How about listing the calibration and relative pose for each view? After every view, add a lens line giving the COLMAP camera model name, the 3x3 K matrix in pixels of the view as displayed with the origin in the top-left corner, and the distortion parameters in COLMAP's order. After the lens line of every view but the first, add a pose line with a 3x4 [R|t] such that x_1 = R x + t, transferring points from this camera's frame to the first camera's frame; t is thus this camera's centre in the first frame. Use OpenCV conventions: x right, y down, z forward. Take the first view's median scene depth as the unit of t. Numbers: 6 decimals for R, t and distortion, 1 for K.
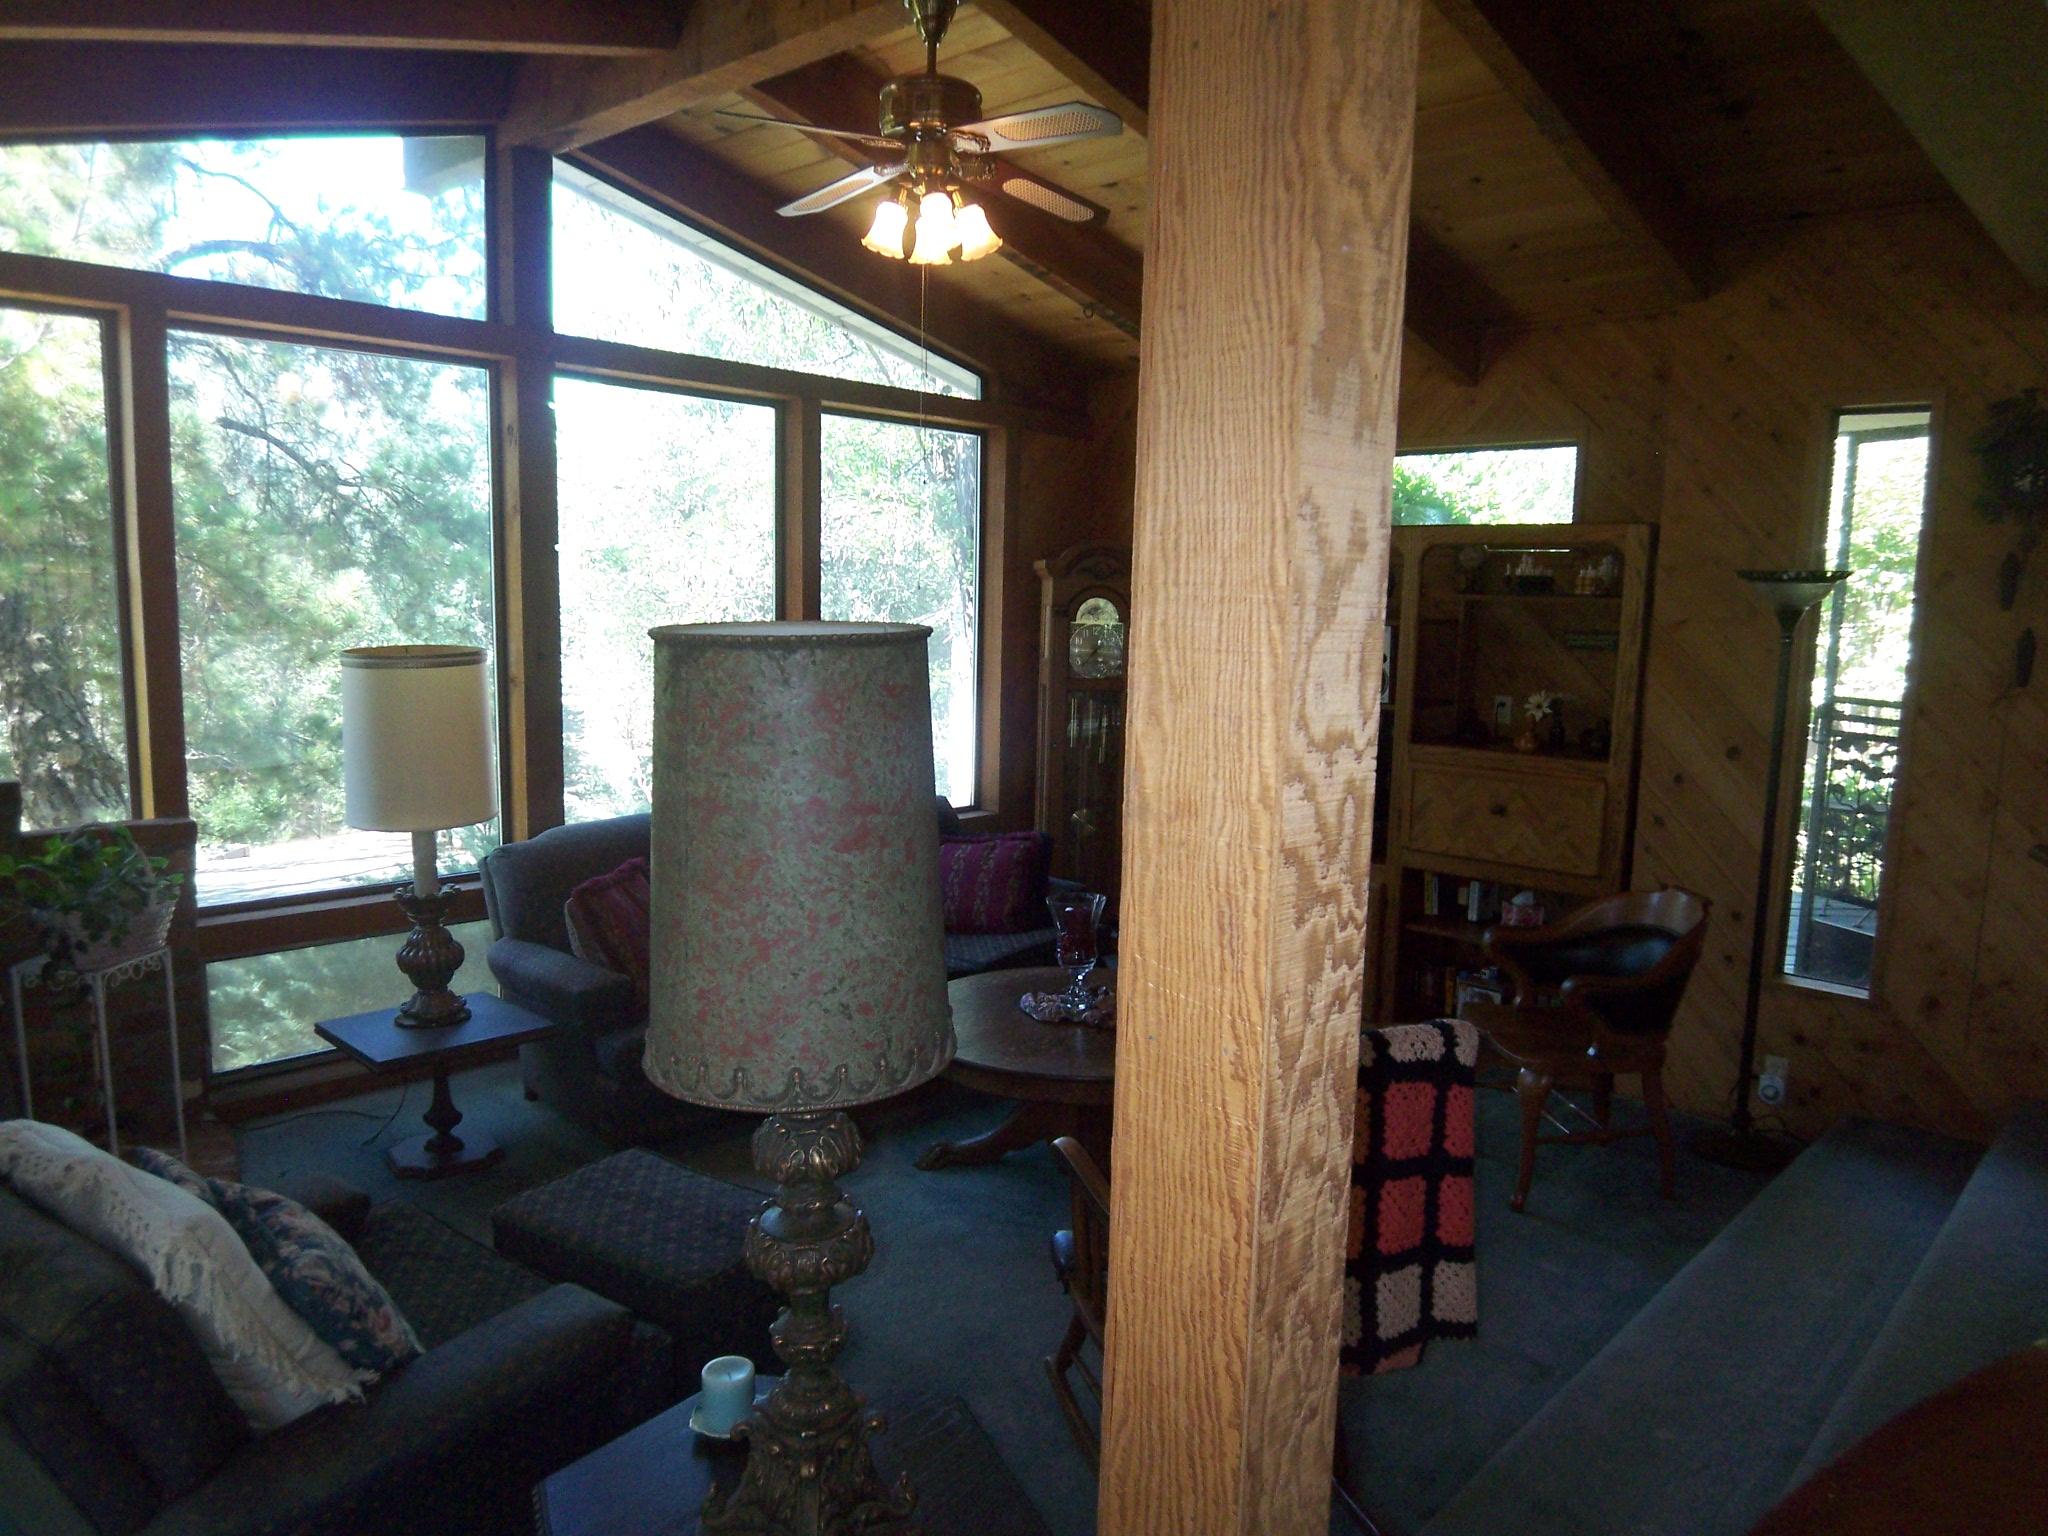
lens RADIAL K [[1371.8, 0, 1013.5], [0, 1371.8, 767.5], [0, 0, 1]] dist [-0.005338, -0.050550]
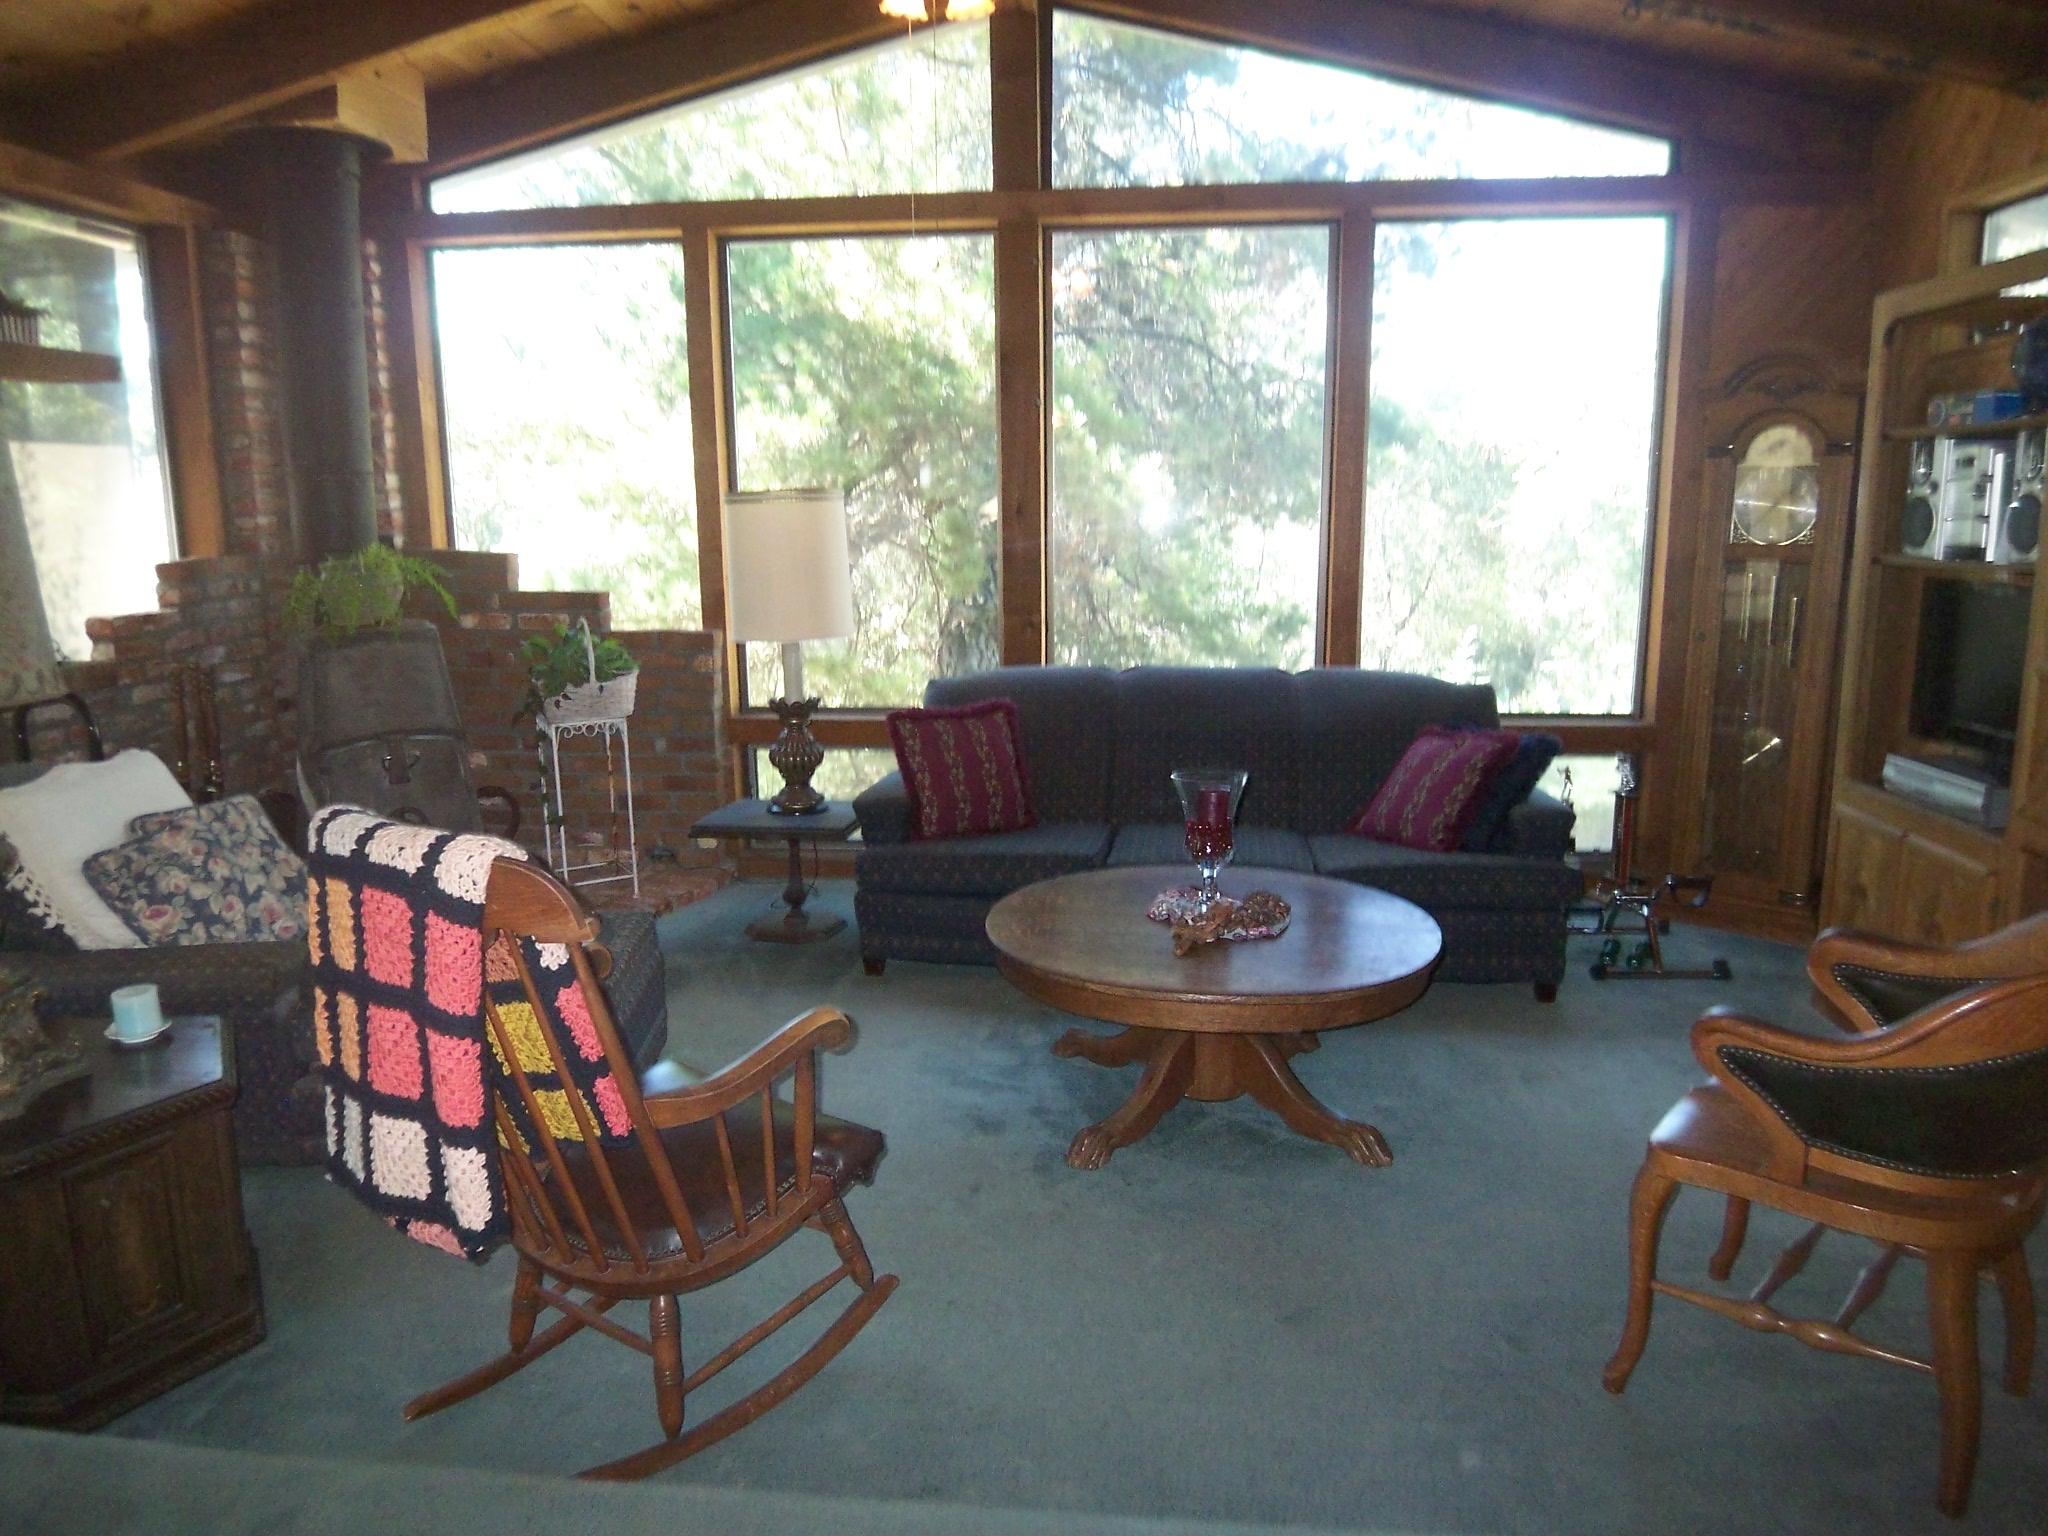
lens RADIAL K [[1398.5, 0, 1022.7], [0, 1398.5, 765.9], [0, 0, 1]] dist [-0.018229, -0.001951]
pose [[0.621883, 0.113438, -0.774850, 0.503867], [-0.075783, 0.993526, 0.084630, 0.023416], [0.779434, 0.006090, 0.626454, 0.332296]]
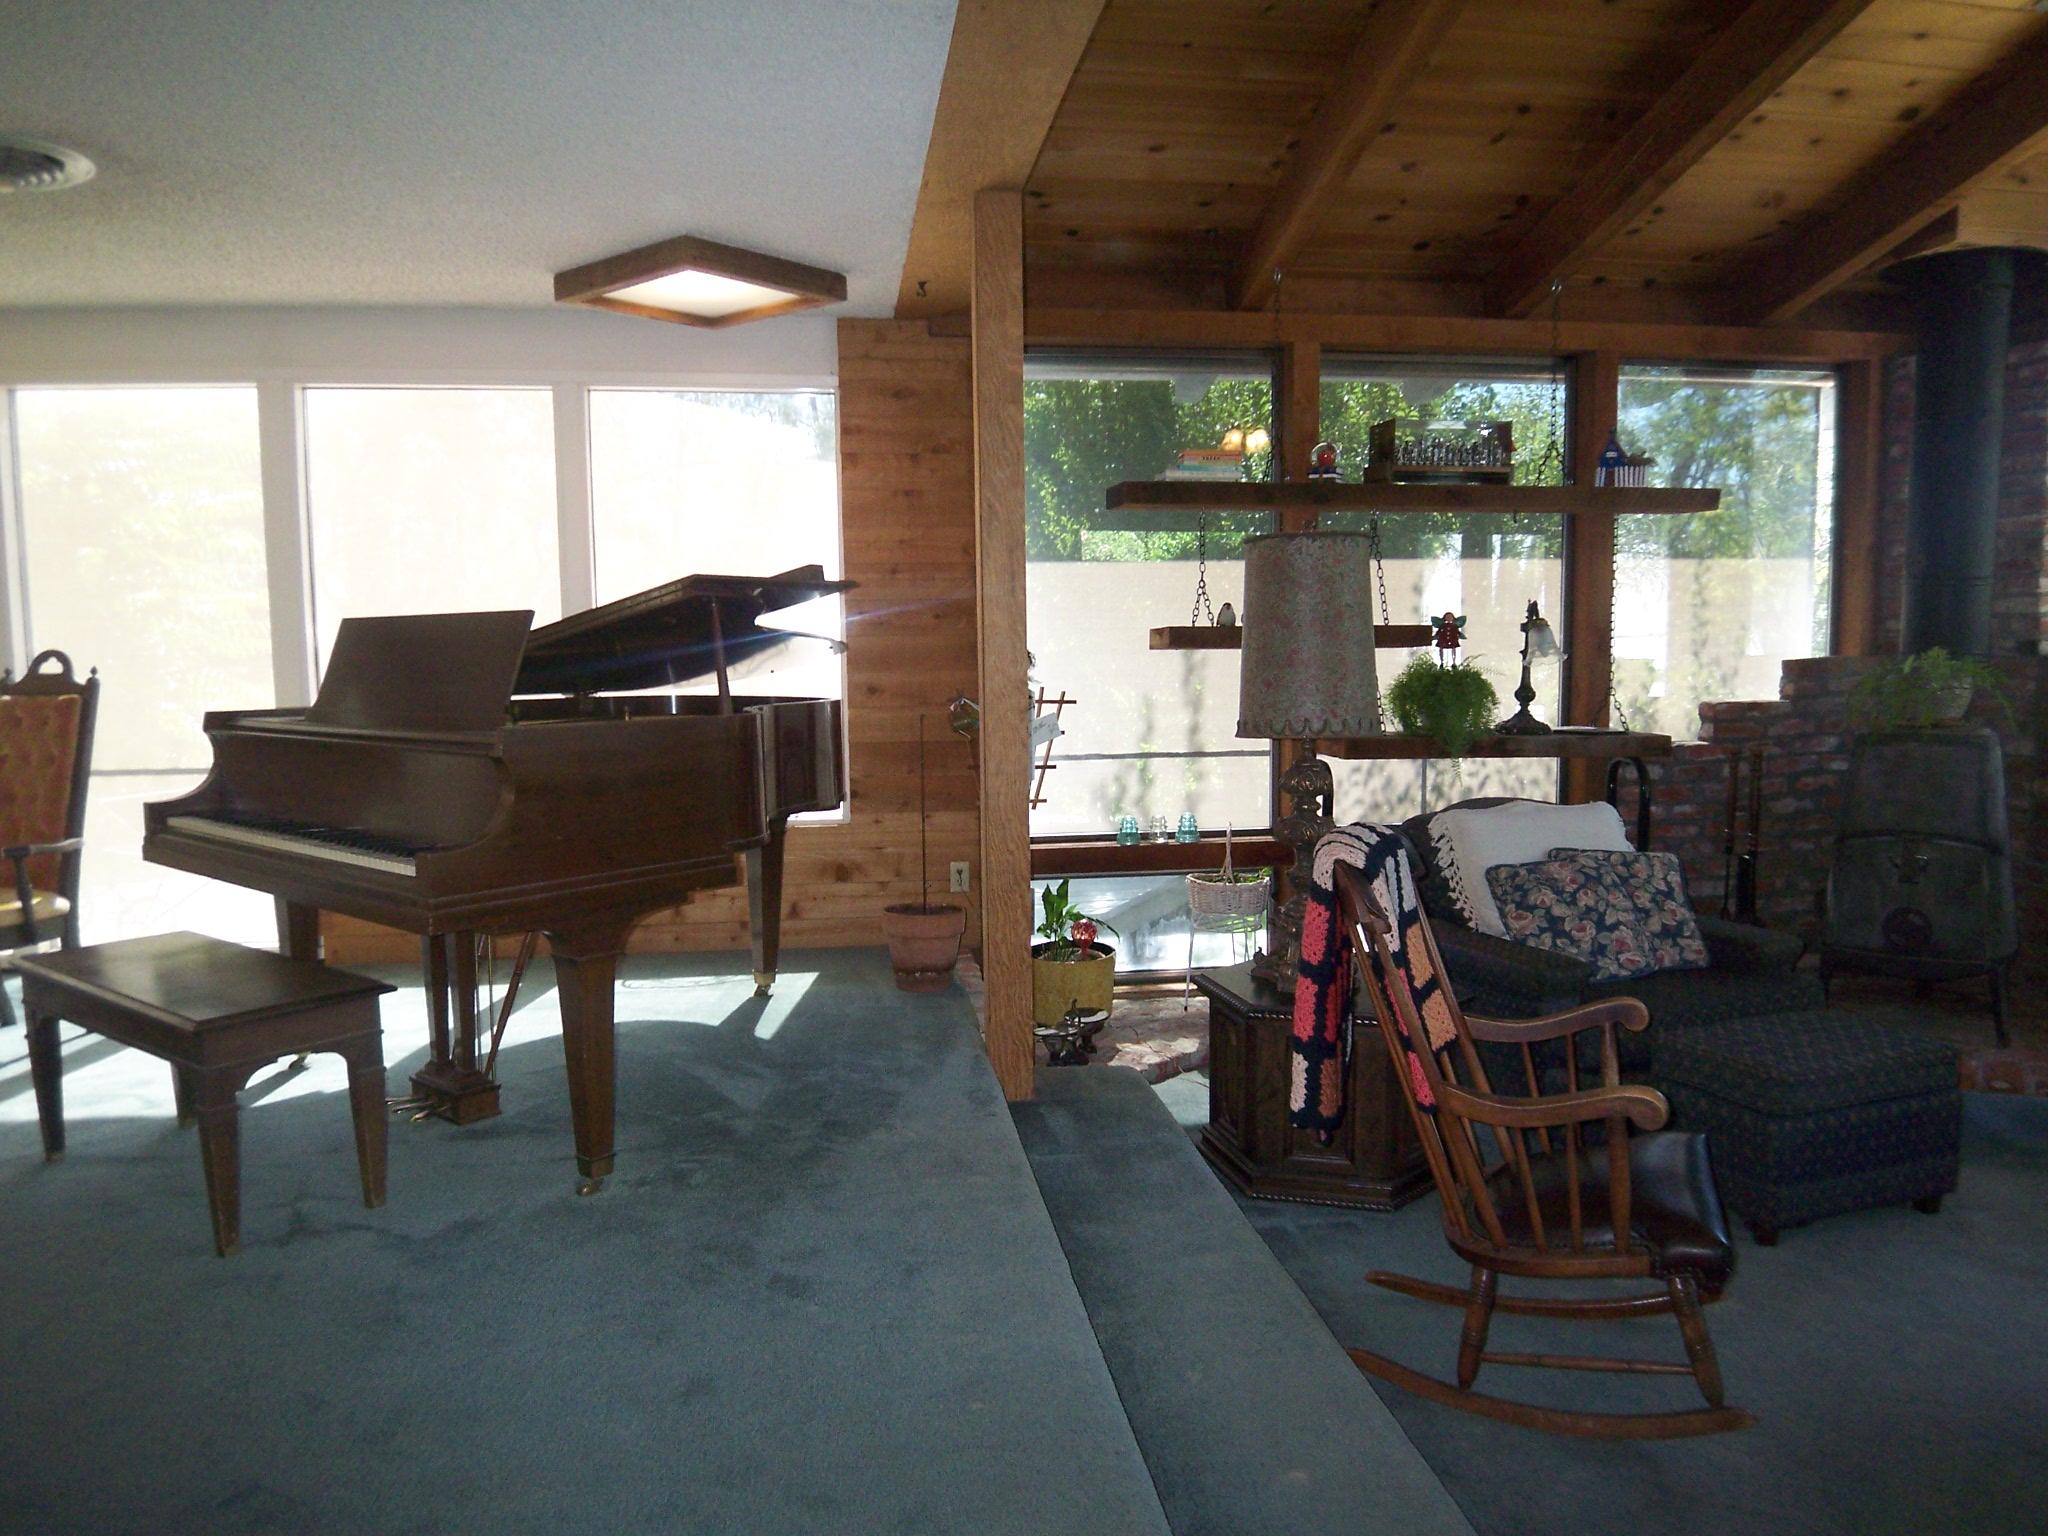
lens RADIAL K [[1404.8, 0, 993.7], [0, 1404.8, 766.7], [0, 0, 1]] dist [-0.047800, 0.000722]
pose [[-0.616034, 0.061908, -0.785283, 0.624118], [-0.102884, 0.982044, 0.158130, -0.014721], [0.780972, 0.178207, -0.598603, 0.648549]]
